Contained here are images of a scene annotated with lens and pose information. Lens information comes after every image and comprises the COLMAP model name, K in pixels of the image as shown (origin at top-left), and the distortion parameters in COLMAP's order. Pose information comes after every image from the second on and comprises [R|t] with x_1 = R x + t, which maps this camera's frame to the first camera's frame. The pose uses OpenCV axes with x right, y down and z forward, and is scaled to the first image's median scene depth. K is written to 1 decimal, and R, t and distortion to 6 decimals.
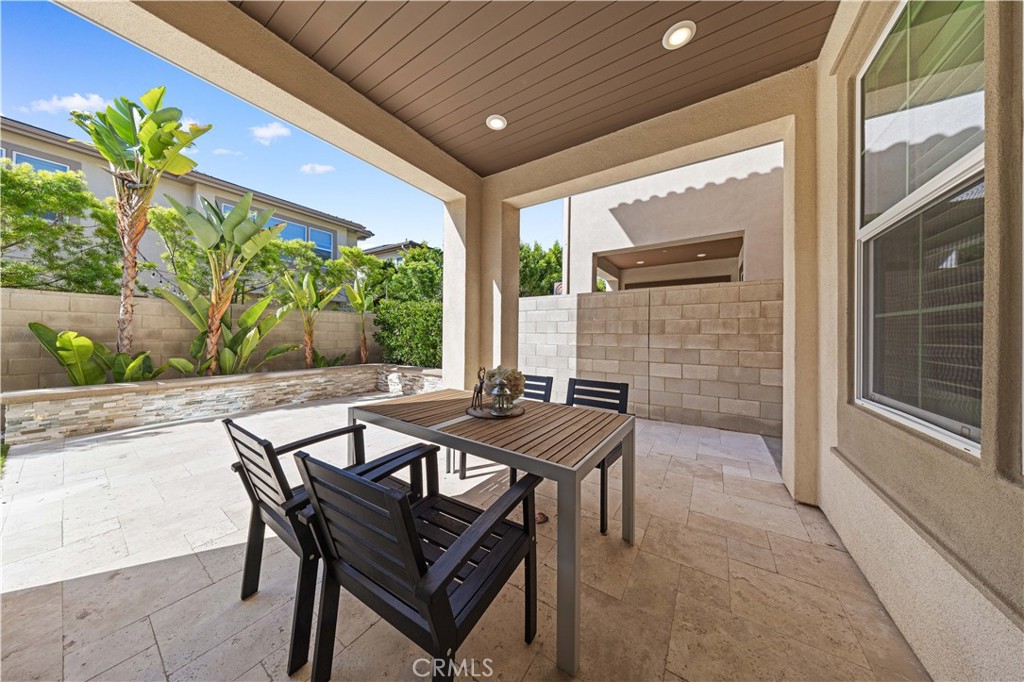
lens RADIAL K [[301.9, 0, 507.0], [0, 301.9, 334.2], [0, 0, 1]] dist [0.000612, 0.000026]
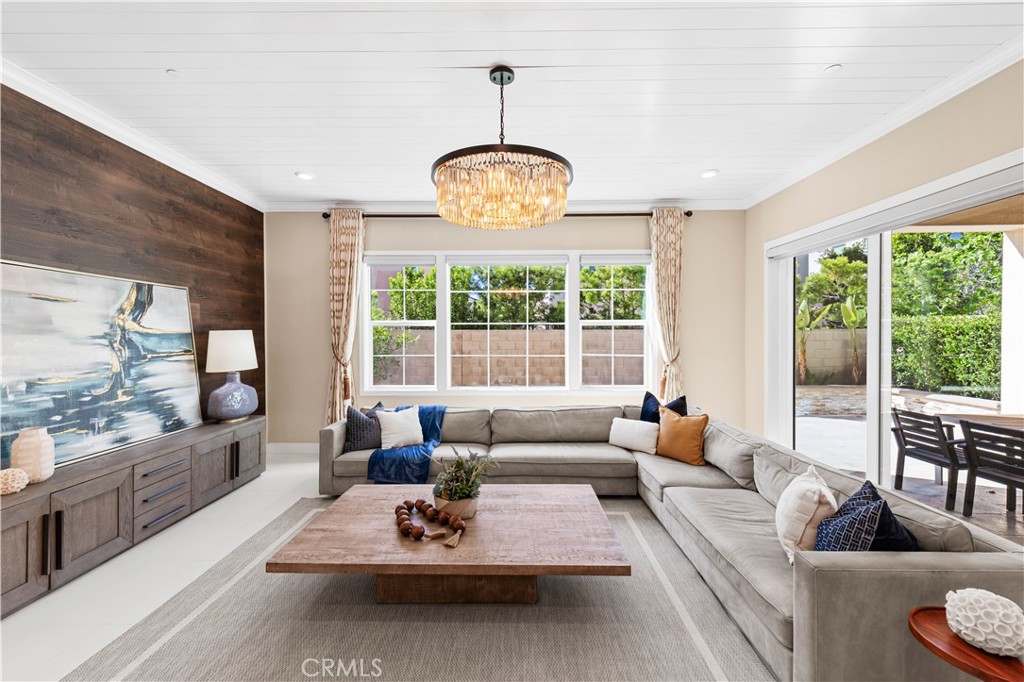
lens RADIAL K [[420.7, 0, 512.0], [0, 420.7, 341.0], [0, 0, 1]] dist [-0.000018, 0.000008]
pose [[0.550531, 0.004420, -0.834803, 0.027981], [0.005848, 0.999941, 0.009151, -0.056848], [0.834794, -0.009920, 0.550472, -0.638347]]
